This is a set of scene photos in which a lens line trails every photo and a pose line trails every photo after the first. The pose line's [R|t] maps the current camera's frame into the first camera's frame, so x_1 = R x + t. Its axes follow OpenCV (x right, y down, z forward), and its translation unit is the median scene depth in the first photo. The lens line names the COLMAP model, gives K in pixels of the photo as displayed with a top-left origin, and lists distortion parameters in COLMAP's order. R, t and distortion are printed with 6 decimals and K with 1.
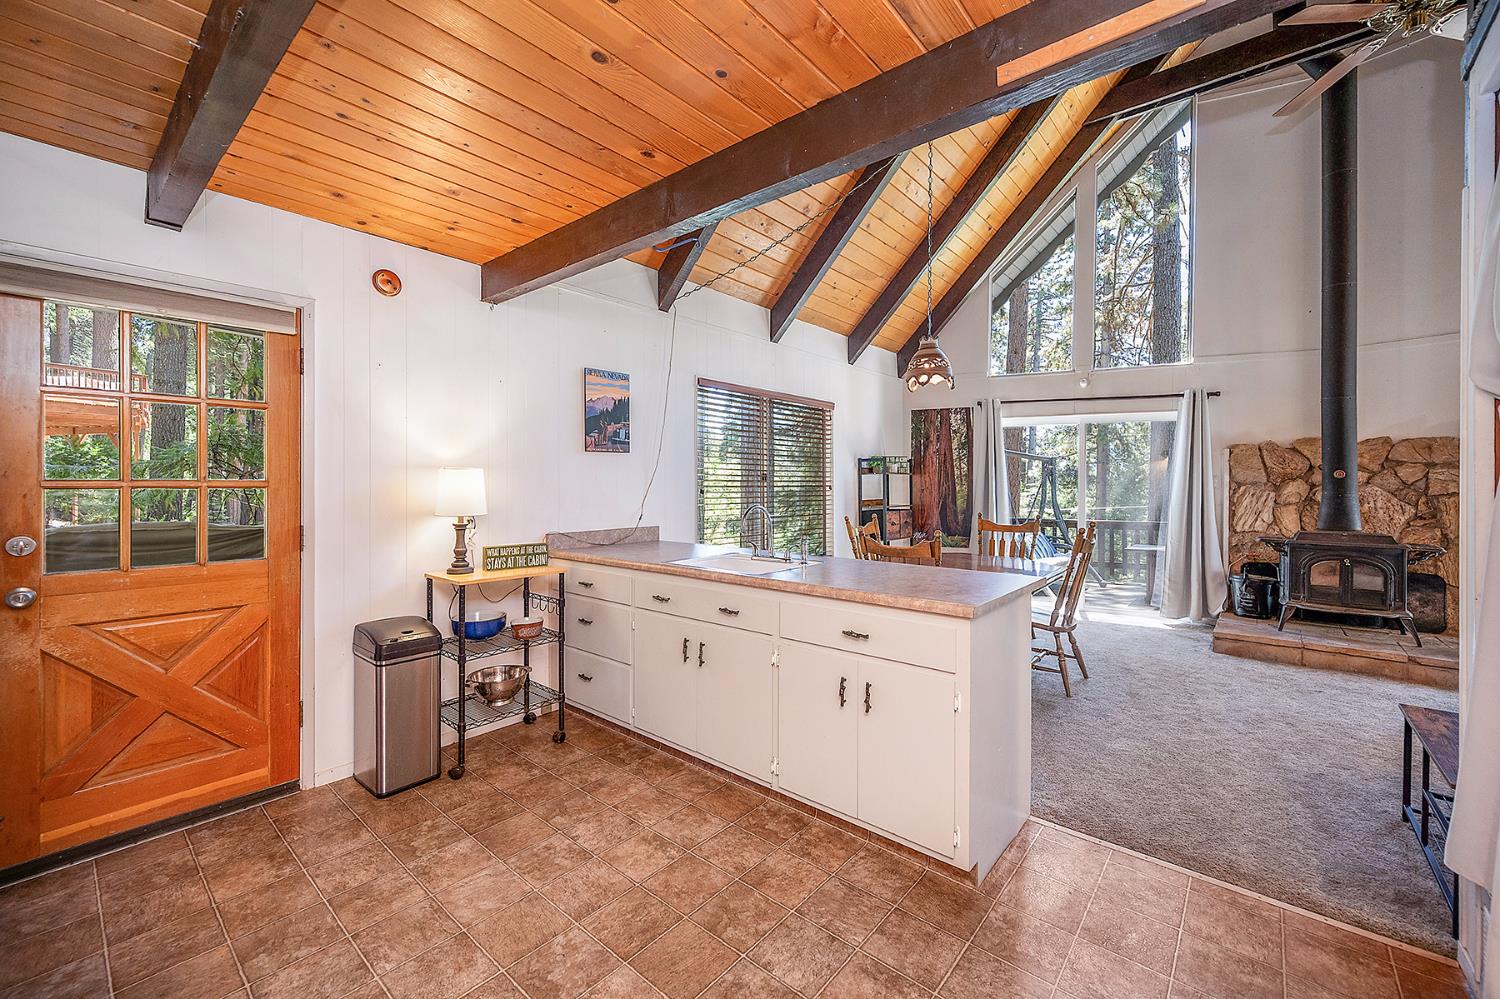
lens RADIAL K [[606.6, 0, 750.6], [0, 606.6, 485.6], [0, 0, 1]] dist [-0.000151, -0.000070]
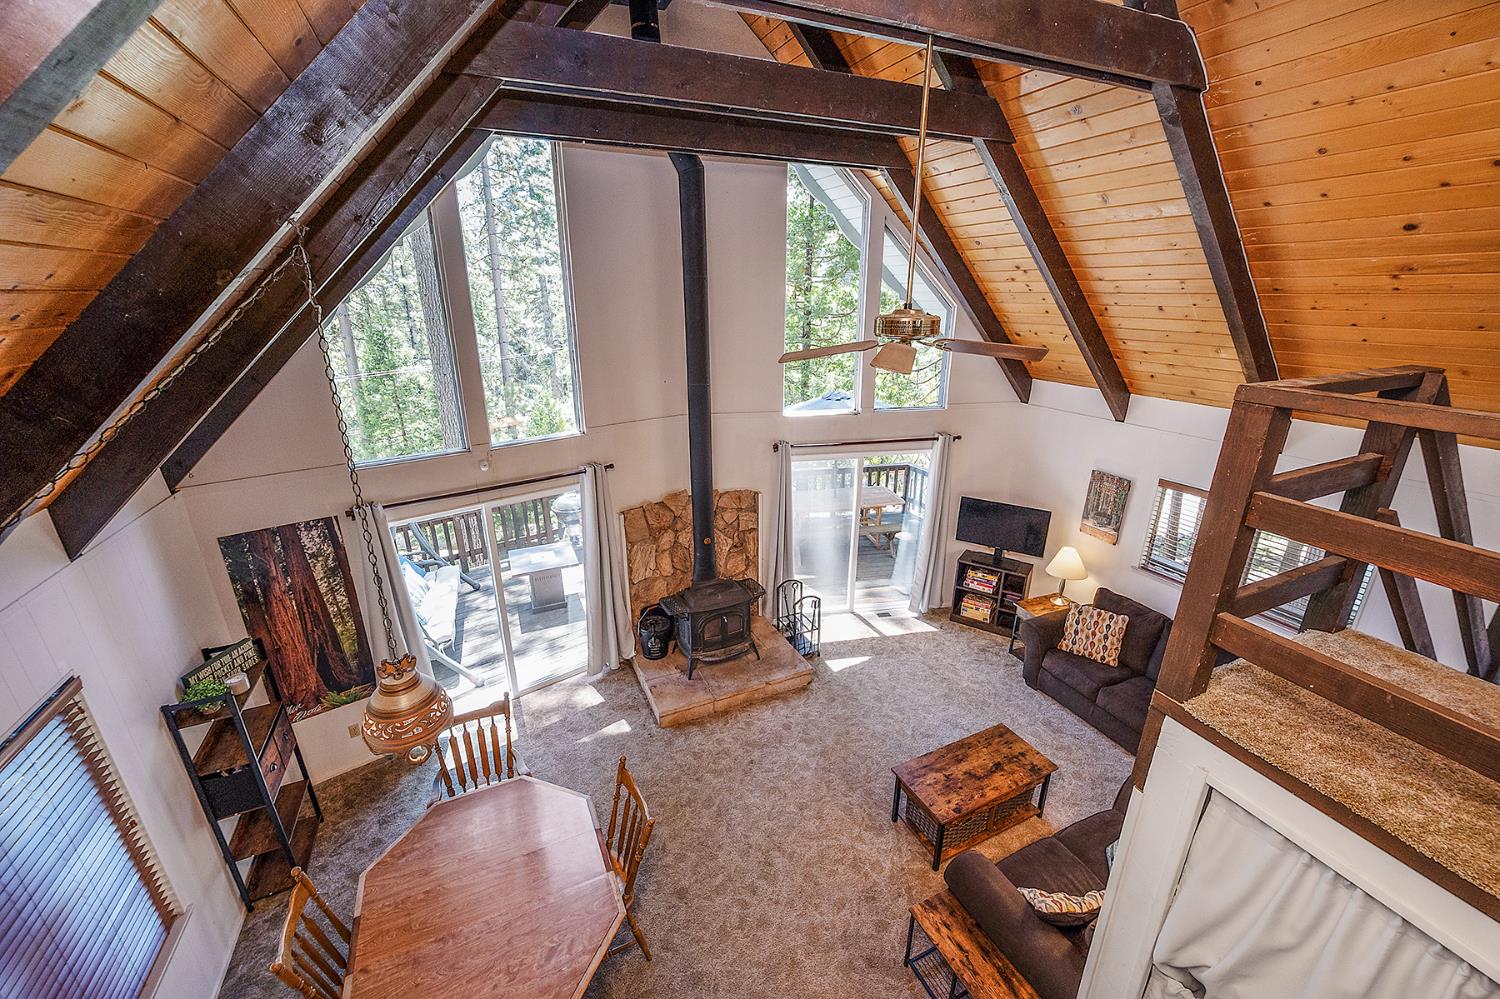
lens RADIAL K [[594.8, 0, 750.0], [0, 594.8, 499.5], [0, 0, 1]] dist [0.000946, -0.000016]
pose [[0.424677, -0.304208, 0.852706, 0.009449], [0.006452, 0.942850, 0.333154, -0.437718], [-0.905322, -0.135981, 0.402369, 0.397594]]
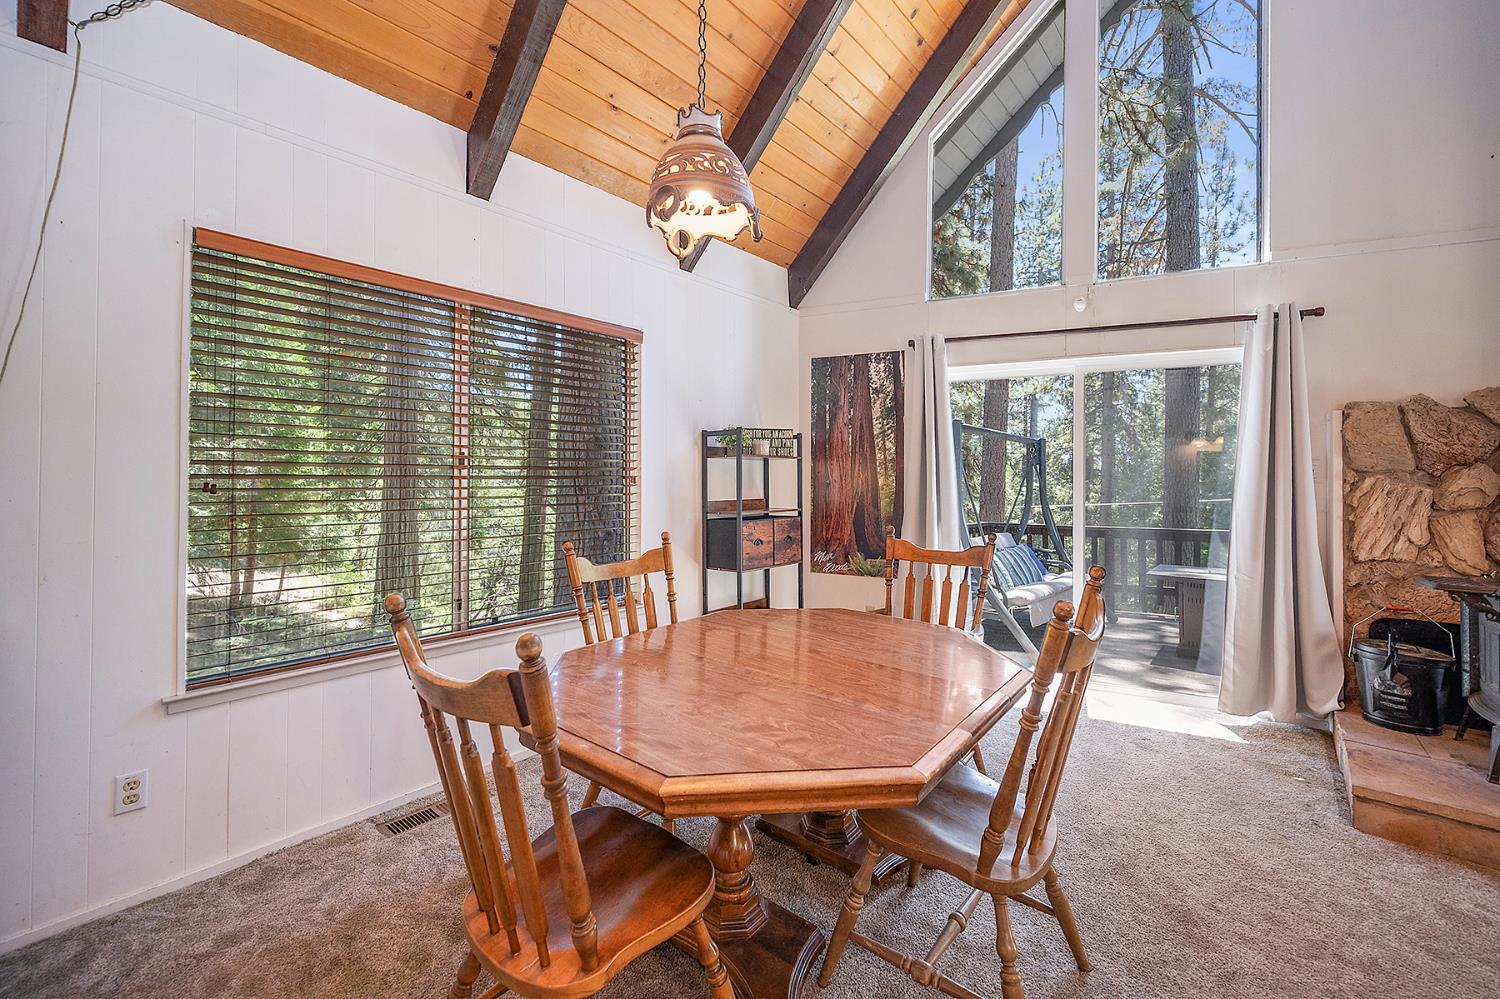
lens RADIAL K [[617.1, 0, 755.4], [0, 617.1, 471.0], [0, 0, 1]] dist [0.000422, 0.000002]
pose [[0.999973, -0.000094, 0.007364, 0.254920], [0.000203, 0.999889, -0.014879, 0.003592], [-0.007361, 0.014880, 0.999862, 0.450827]]
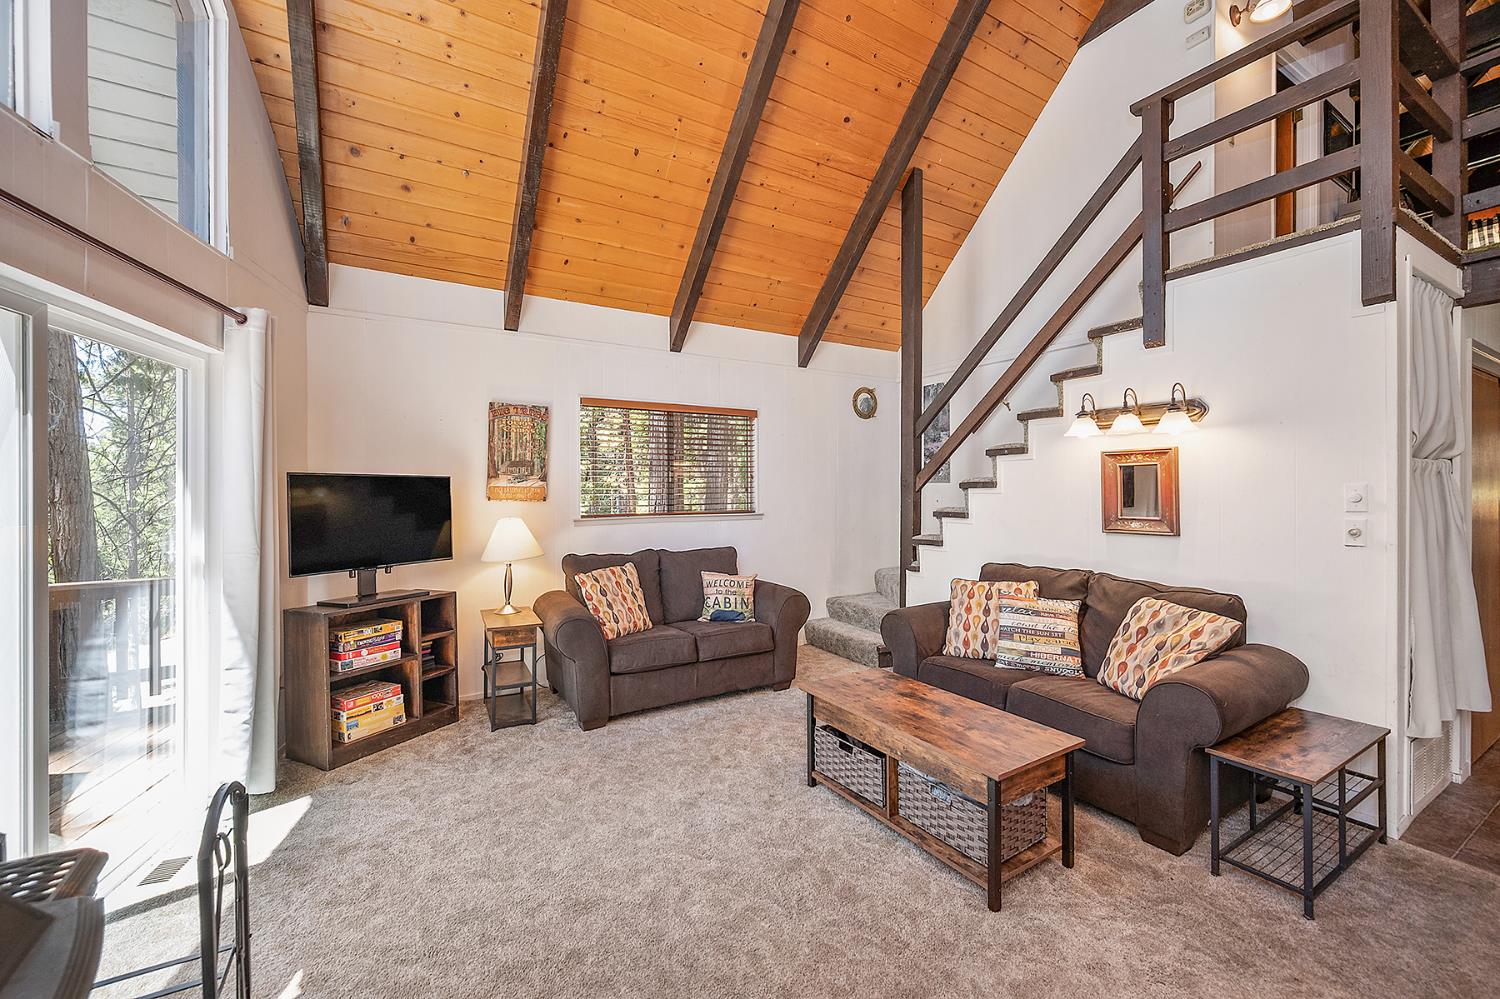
lens RADIAL K [[601.6, 0, 748.3], [0, 601.6, 491.8], [0, 0, 1]] dist [0.002314, -0.000006]
pose [[-0.946183, -0.000705, 0.323632, 0.672888], [0.002693, 0.999946, 0.010053, -0.016821], [-0.323622, 0.010384, -0.946130, 0.882726]]
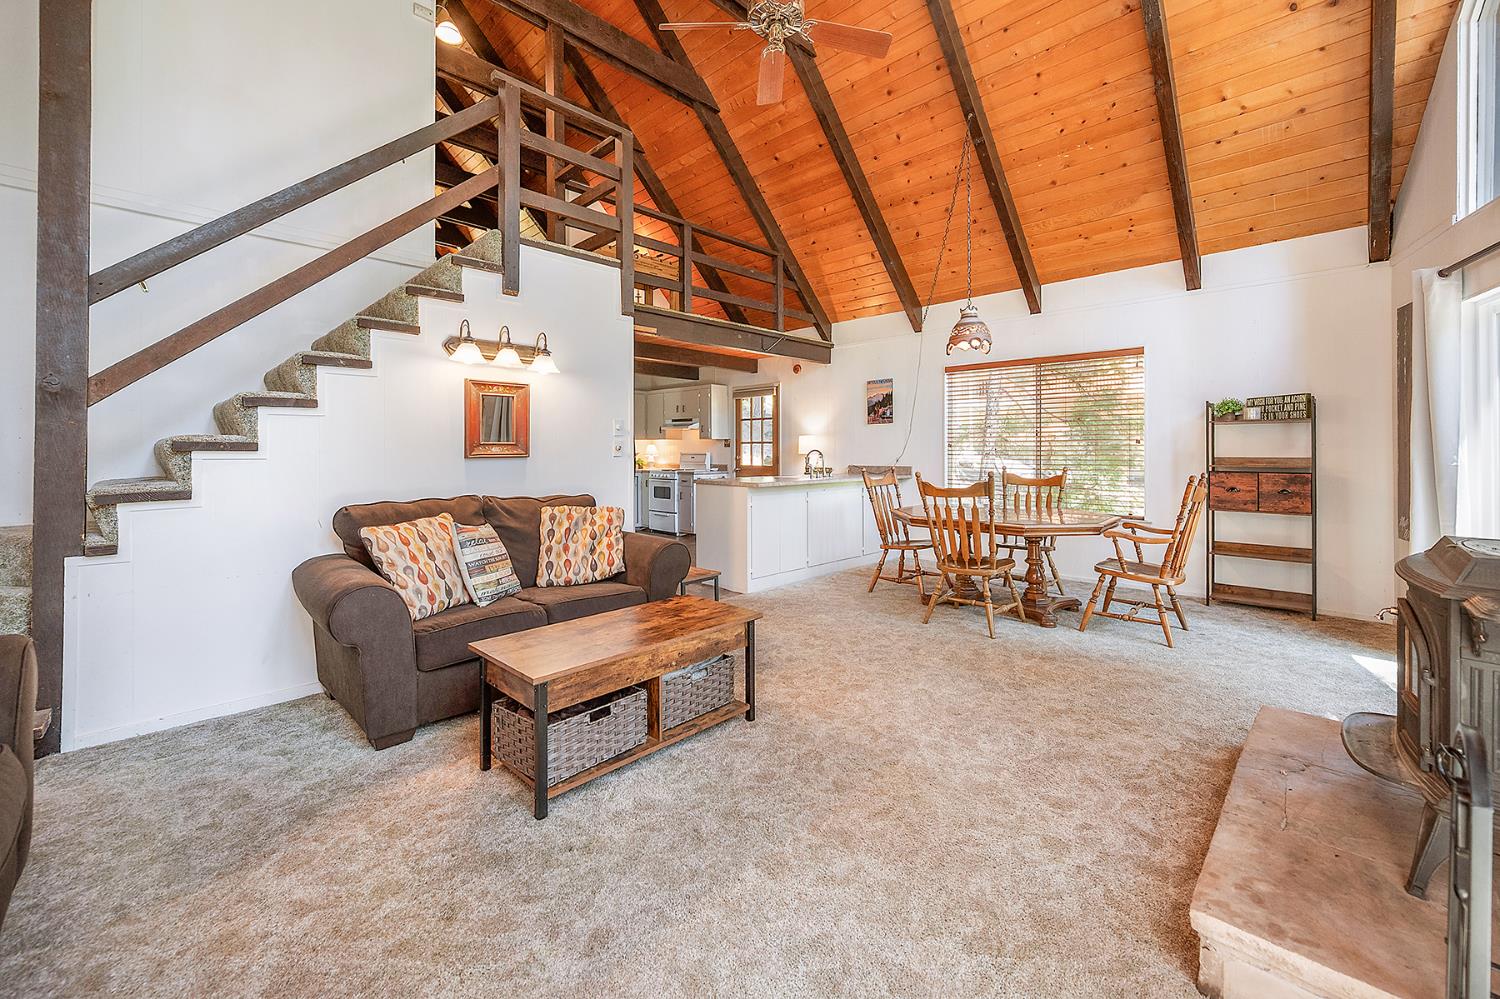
lens RADIAL K [[607.8, 0, 750.1], [0, 607.8, 451.1], [0, 0, 1]] dist [-0.000489, -0.000046]
pose [[-0.076829, -0.002496, -0.997041, 1.146447], [-0.006745, 0.999975, -0.001984, 0.024339], [0.997021, 0.006573, -0.076844, 0.523034]]
